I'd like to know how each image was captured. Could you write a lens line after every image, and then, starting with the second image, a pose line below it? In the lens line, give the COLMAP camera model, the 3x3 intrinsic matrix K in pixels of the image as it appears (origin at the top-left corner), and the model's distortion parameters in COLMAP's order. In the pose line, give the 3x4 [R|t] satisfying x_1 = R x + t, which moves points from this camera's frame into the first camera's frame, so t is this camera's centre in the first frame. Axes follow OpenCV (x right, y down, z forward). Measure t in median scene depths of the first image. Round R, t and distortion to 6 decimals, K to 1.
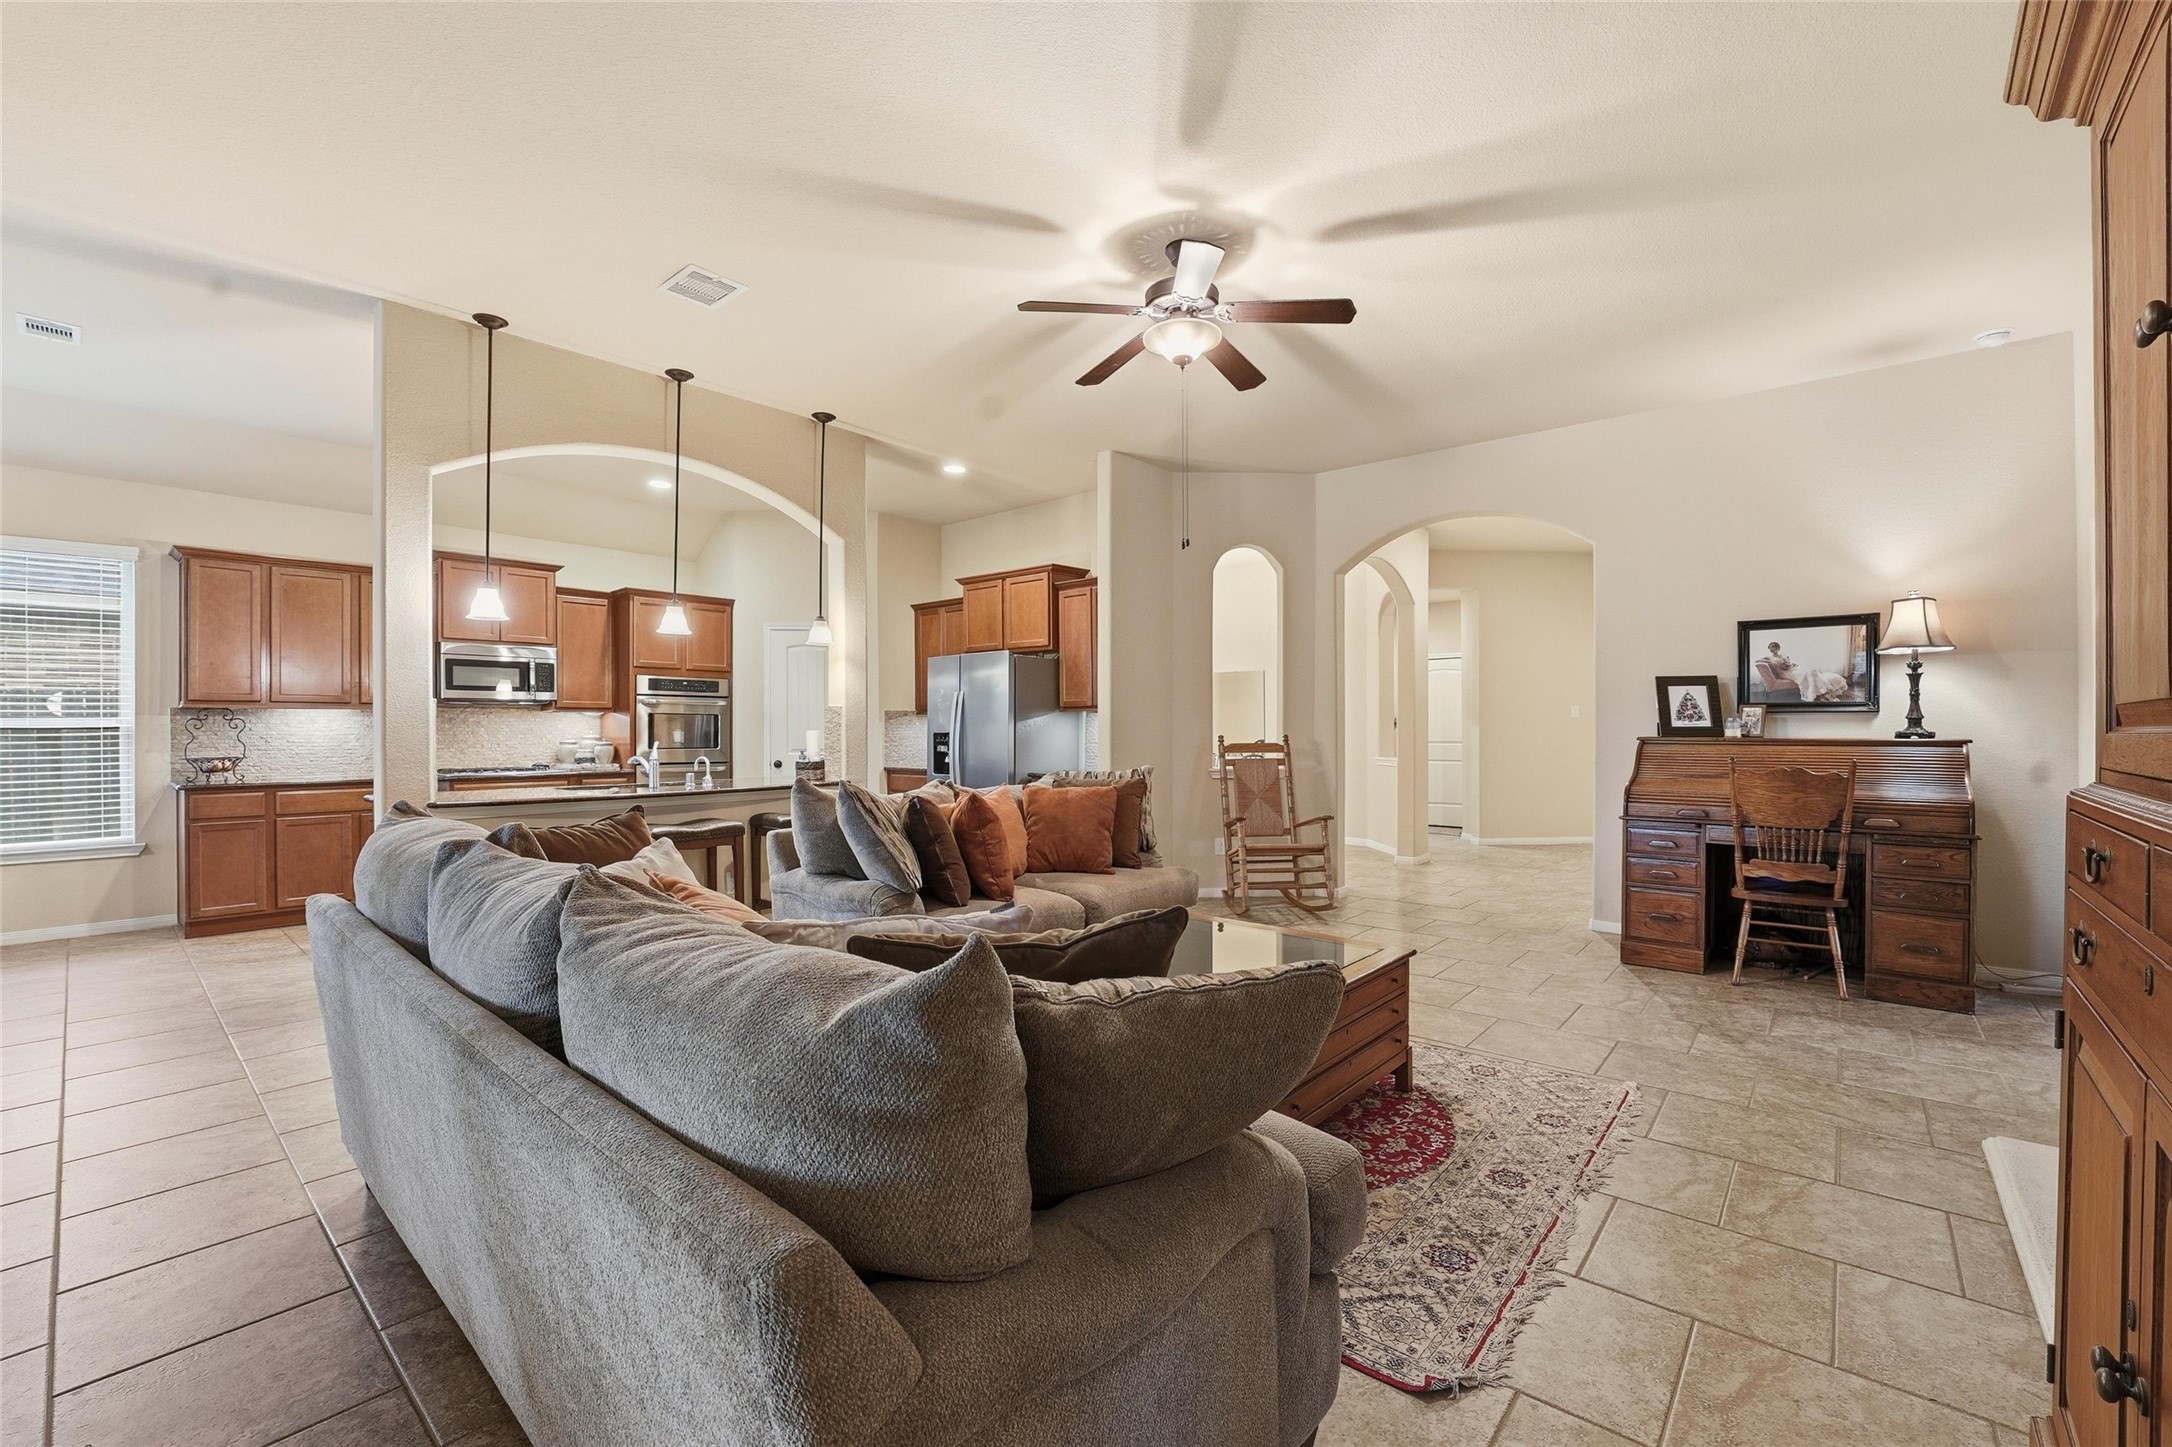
lens RADIAL K [[895.3, 0, 1088.7], [0, 895.3, 732.1], [0, 0, 1]] dist [-0.027675, 0.002465]
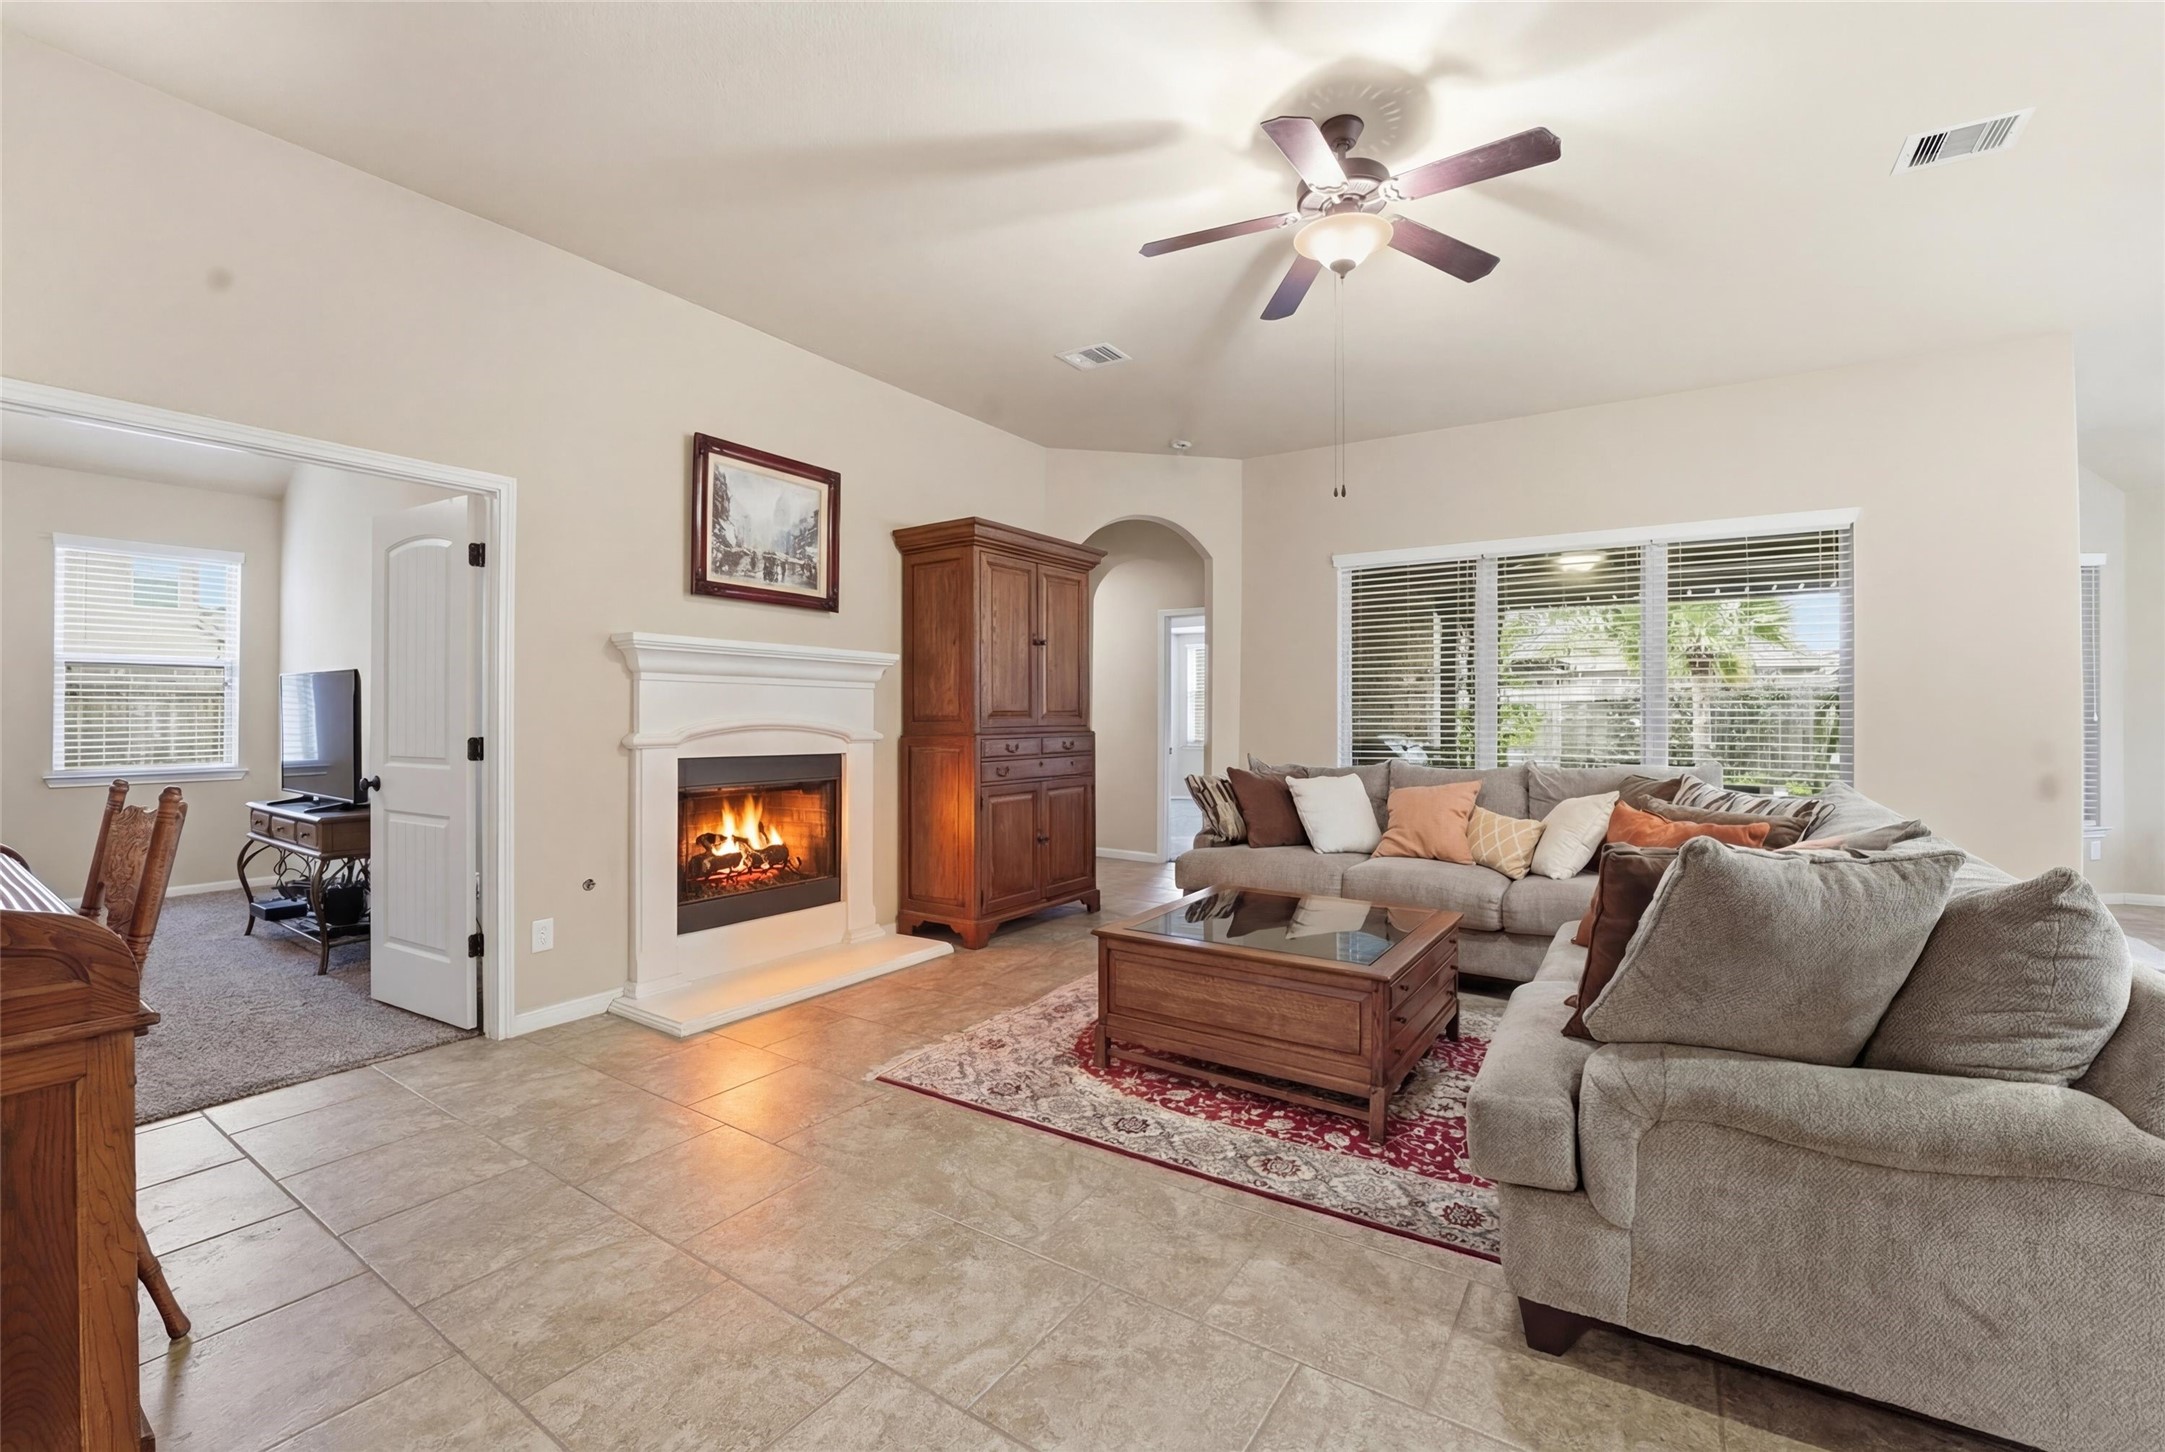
lens RADIAL K [[892.5, 0, 1084.9], [0, 892.5, 710.7], [0, 0, 1]] dist [-0.027675, 0.002465]
pose [[-0.992678, -0.000711, -0.120790, 0.281000], [-0.000174, 0.999990, -0.004456, -0.004132], [0.120792, -0.004402, -0.992668, 1.141019]]
